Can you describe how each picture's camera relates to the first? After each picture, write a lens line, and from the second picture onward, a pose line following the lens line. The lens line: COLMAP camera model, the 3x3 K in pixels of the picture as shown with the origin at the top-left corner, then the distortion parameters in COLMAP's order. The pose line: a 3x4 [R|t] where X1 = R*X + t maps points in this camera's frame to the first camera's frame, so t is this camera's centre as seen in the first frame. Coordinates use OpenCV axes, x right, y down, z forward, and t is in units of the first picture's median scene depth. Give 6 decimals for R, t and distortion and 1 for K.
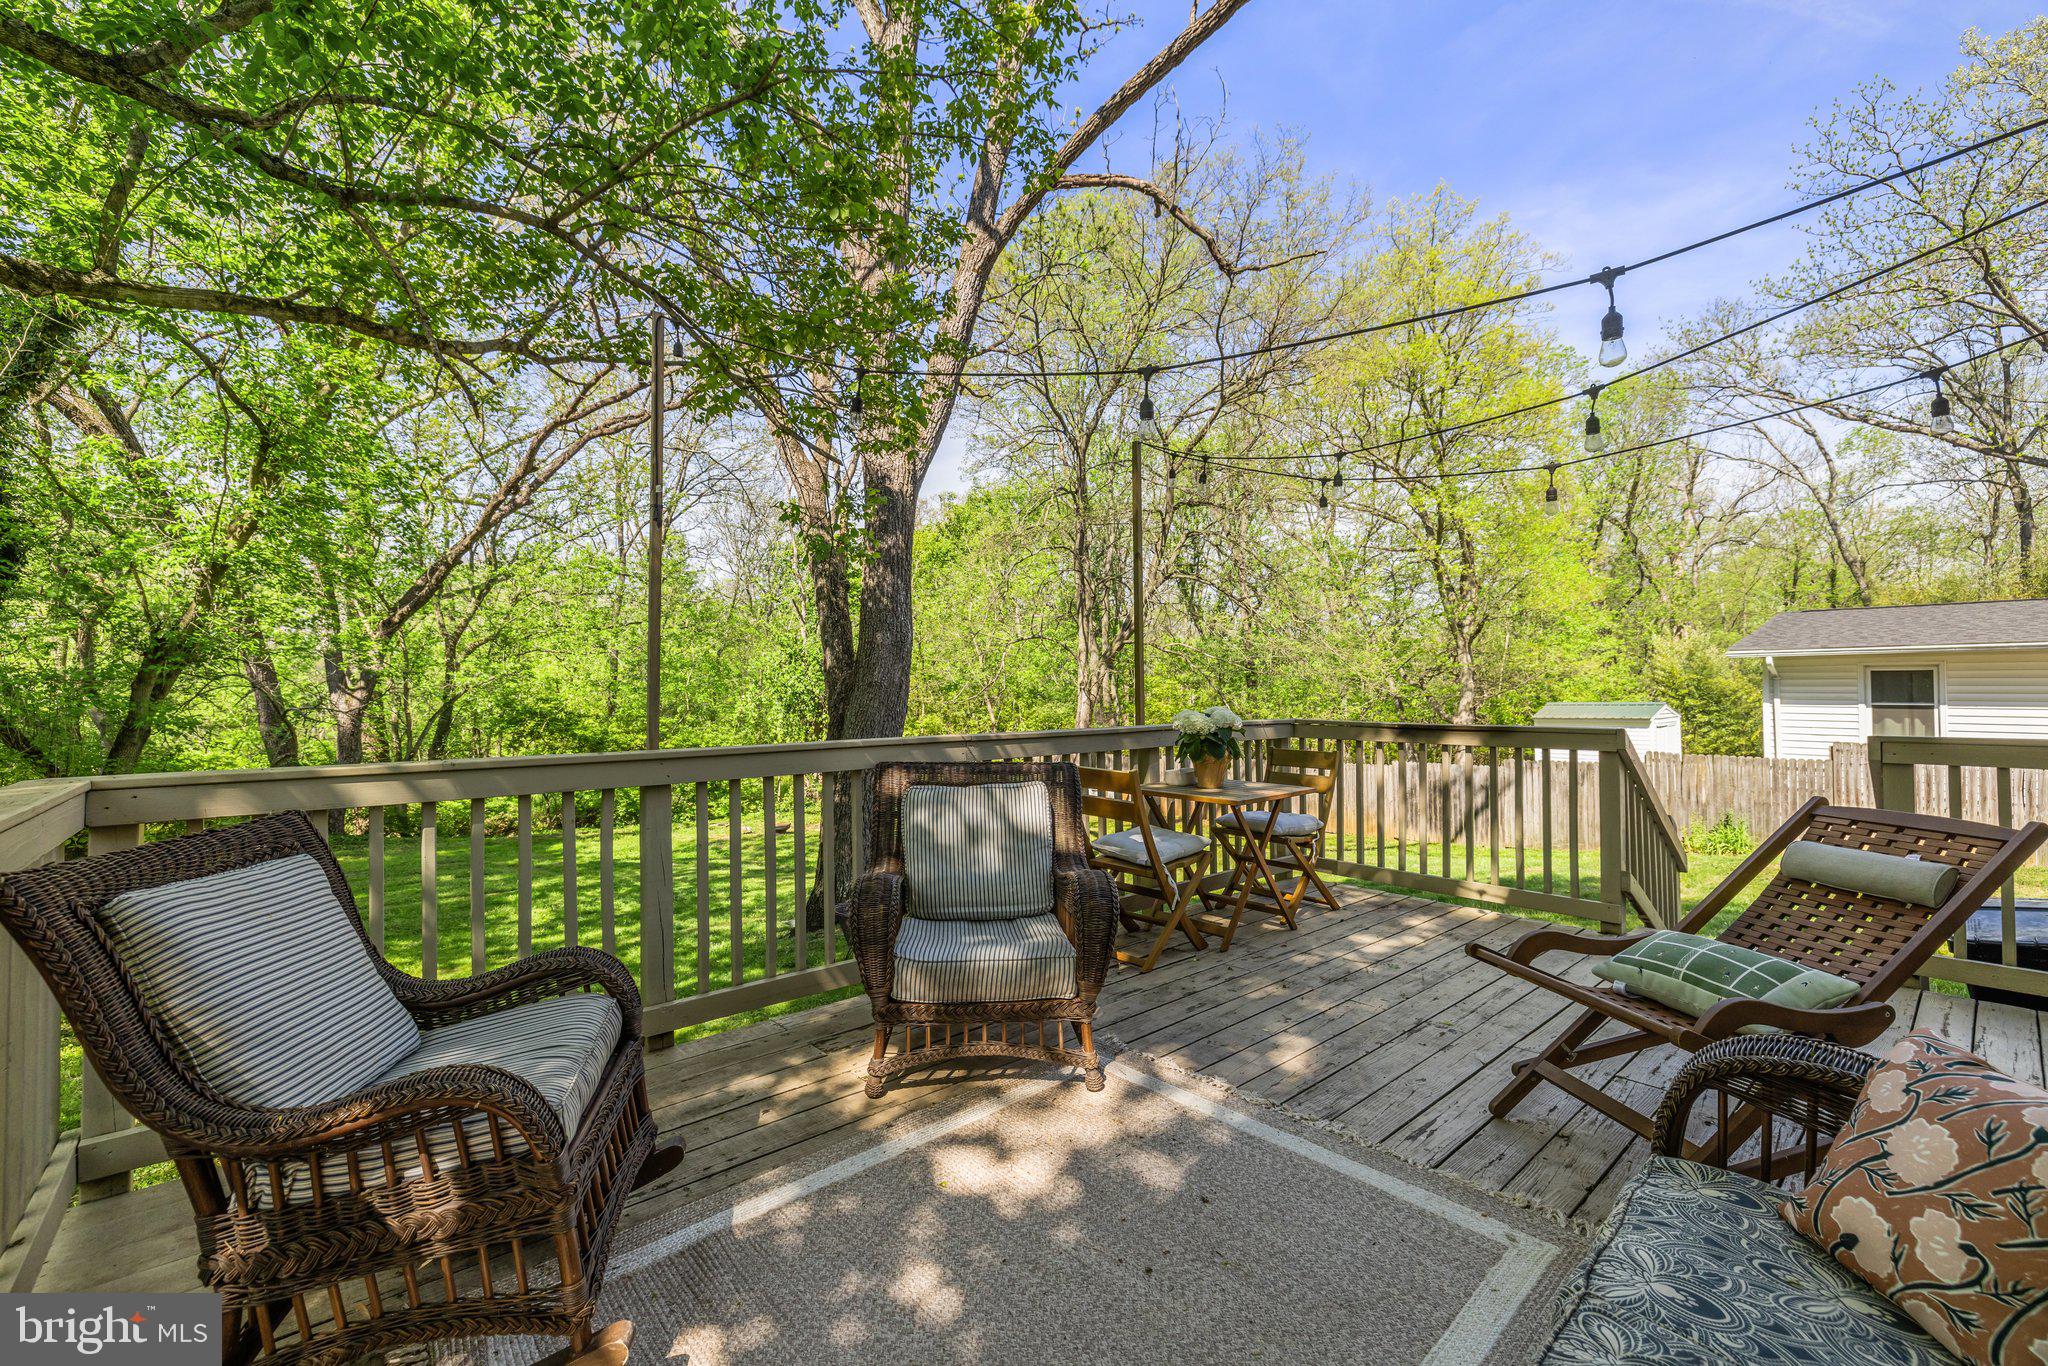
lens RADIAL K [[853.9, 0, 1010.9], [0, 853.9, 668.5], [0, 0, 1]] dist [-0.003638, -0.000934]
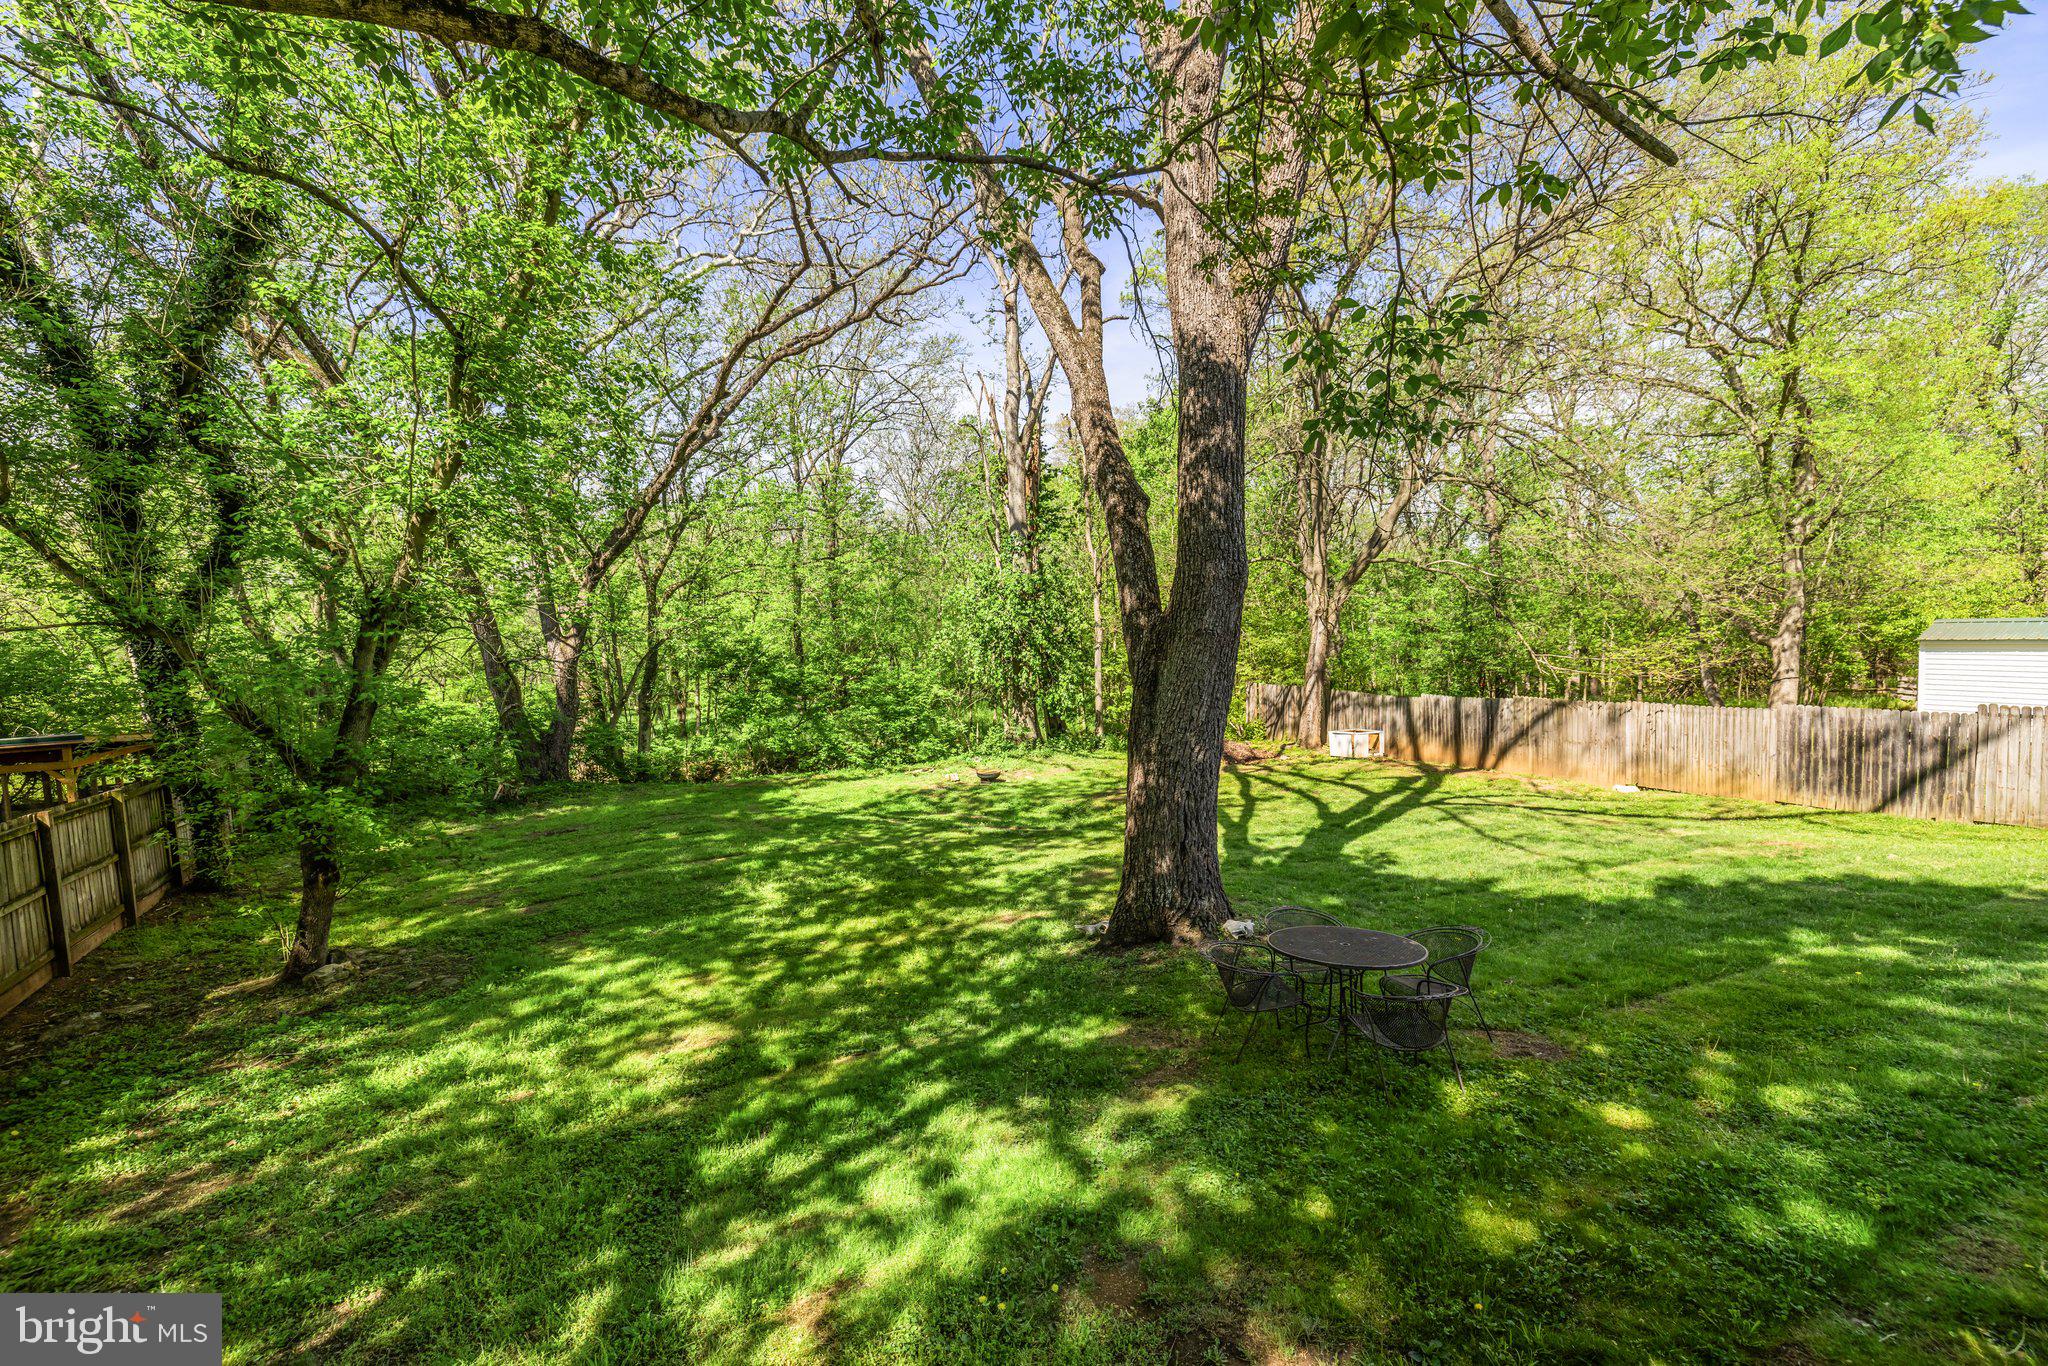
lens RADIAL K [[853.9, 0, 1007.5], [0, 853.9, 671.4], [0, 0, 1]] dist [-0.003638, -0.000934]
pose [[0.984720, -0.013316, -0.173637, -0.090284], [0.029138, 0.995615, 0.088892, -0.008513], [0.171692, -0.092593, 0.980790, 0.105929]]
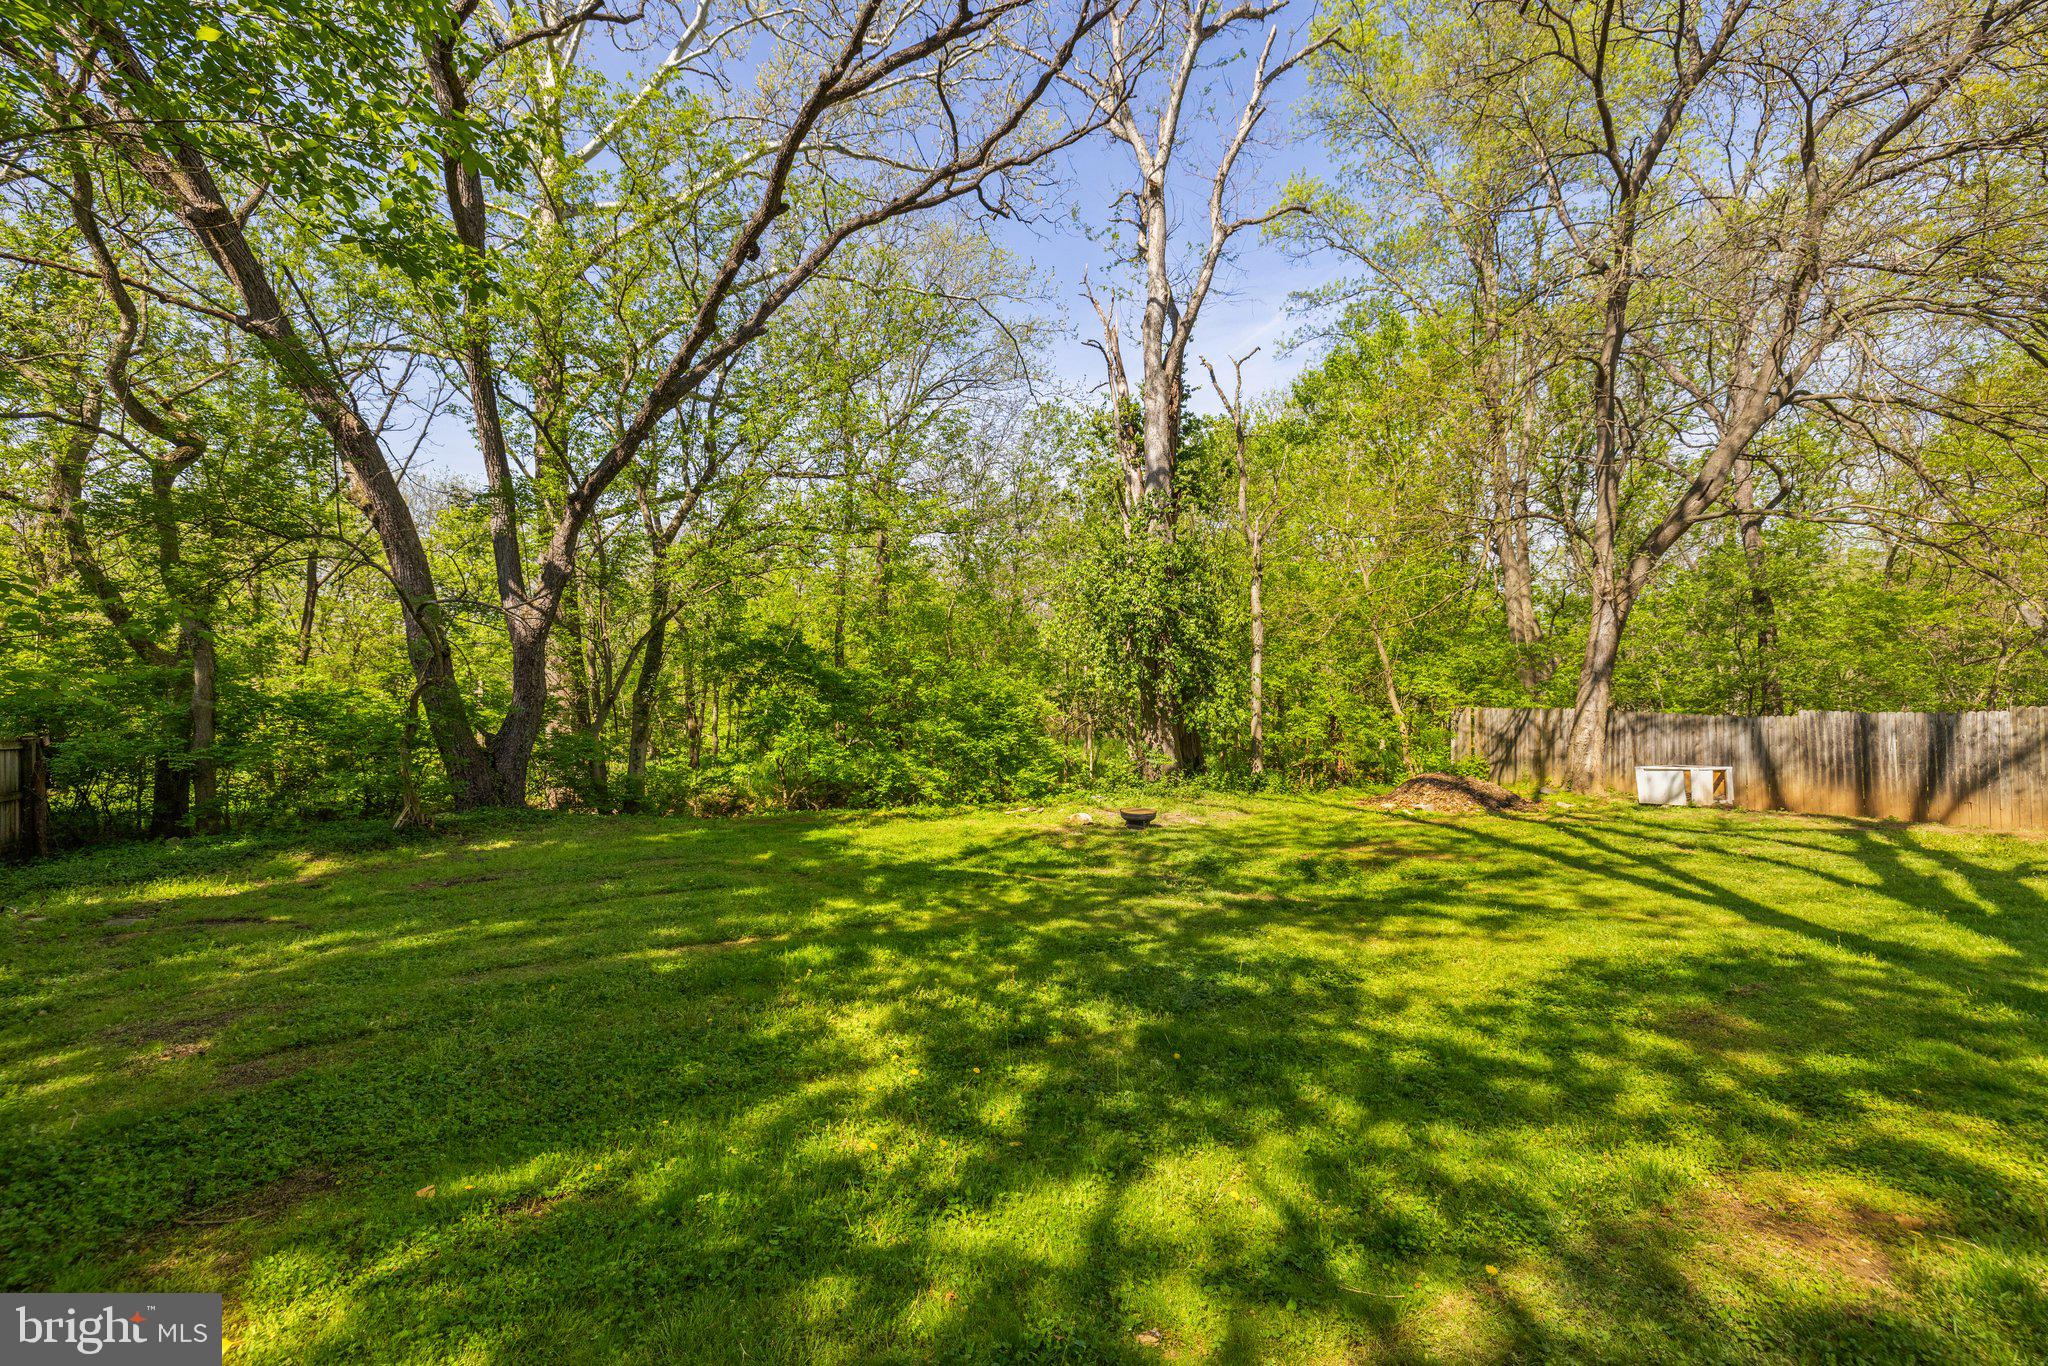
lens RADIAL K [[853.9, 0, 1011.0], [0, 853.9, 673.1], [0, 0, 1]] dist [-0.003638, -0.000934]
pose [[0.982048, -0.003311, -0.188600, -0.248893], [0.006015, 0.999887, 0.013764, 0.074055], [0.188533, -0.014651, 0.981958, 0.375287]]
